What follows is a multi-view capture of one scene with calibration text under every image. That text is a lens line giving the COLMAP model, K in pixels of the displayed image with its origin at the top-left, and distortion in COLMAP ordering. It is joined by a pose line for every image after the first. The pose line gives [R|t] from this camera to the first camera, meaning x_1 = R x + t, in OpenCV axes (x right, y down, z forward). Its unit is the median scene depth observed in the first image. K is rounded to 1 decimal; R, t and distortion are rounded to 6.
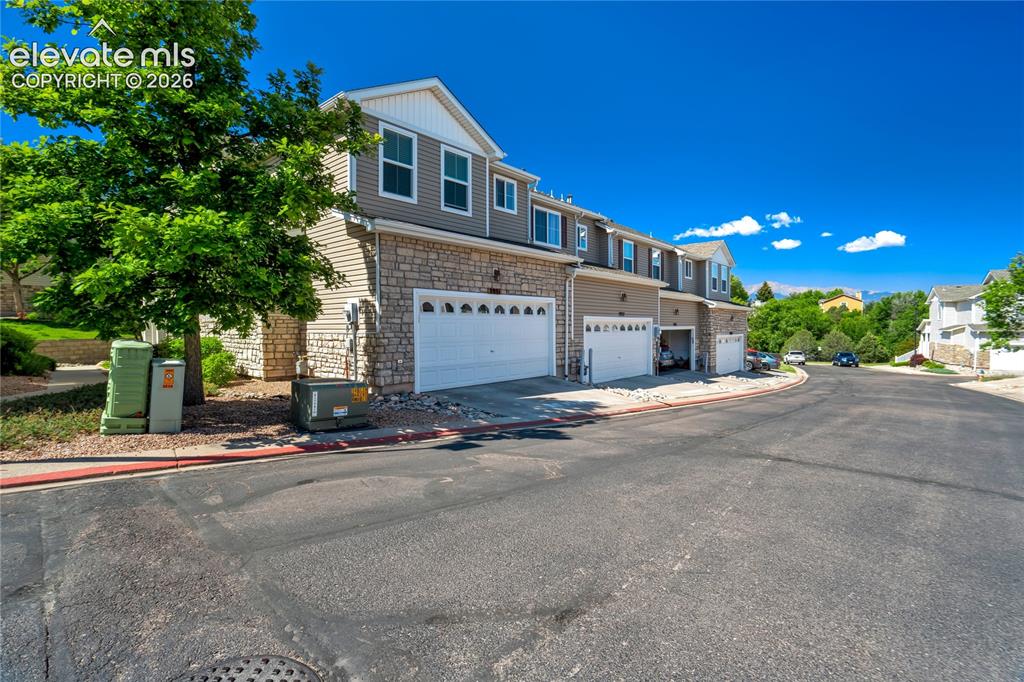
lens RADIAL K [[475.7, 0, 510.3], [0, 475.7, 341.6], [0, 0, 1]] dist [-0.041051, 0.020842]
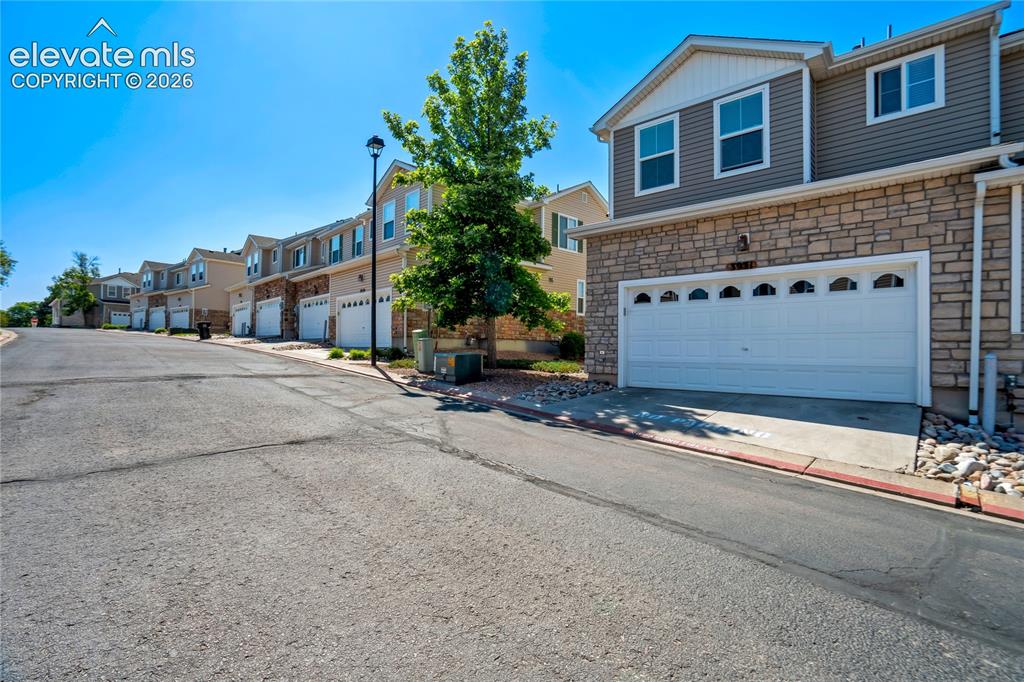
lens RADIAL K [[475.7, 0, 510.3], [0, 475.7, 341.6], [0, 0, 1]] dist [-0.041051, 0.020842]
pose [[-0.001658, -0.012155, -0.999925, 0.722104], [-0.038081, 0.999202, -0.012083, 0.033082], [0.999273, 0.038058, -0.002119, 0.695367]]
